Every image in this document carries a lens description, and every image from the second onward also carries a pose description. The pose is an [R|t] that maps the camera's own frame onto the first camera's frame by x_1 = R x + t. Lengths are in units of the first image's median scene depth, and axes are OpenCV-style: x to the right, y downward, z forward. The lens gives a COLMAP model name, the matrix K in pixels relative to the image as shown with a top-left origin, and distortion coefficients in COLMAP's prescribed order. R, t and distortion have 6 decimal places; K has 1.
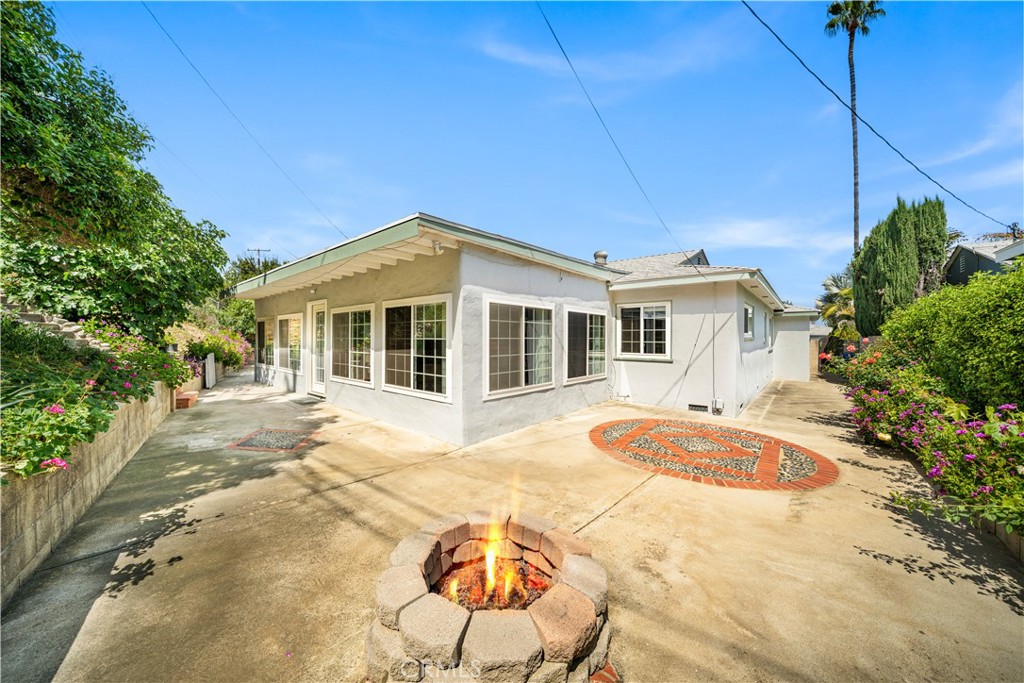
lens RADIAL K [[351.0, 0, 510.1], [0, 351.0, 337.8], [0, 0, 1]] dist [-0.009182, 0.000198]
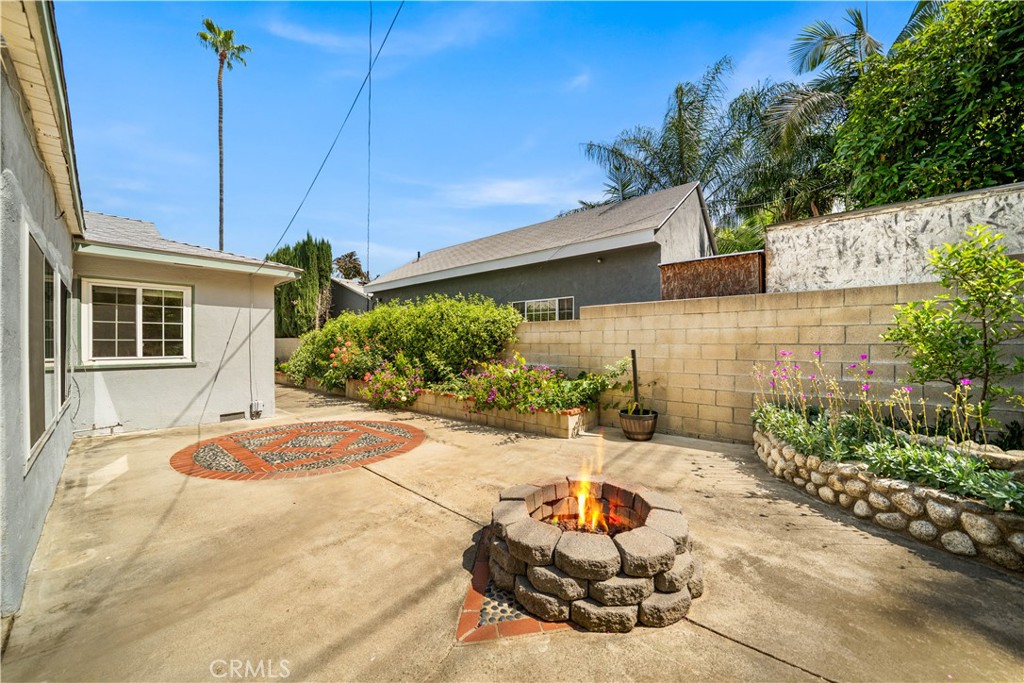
lens RADIAL K [[351.0, 0, 510.1], [0, 351.0, 337.8], [0, 0, 1]] dist [-0.009182, 0.000198]
pose [[0.038410, 0.009139, 0.999220, -0.298241], [0.004225, 0.999948, -0.009308, 0.019030], [-0.999253, 0.004580, 0.038369, 0.291002]]
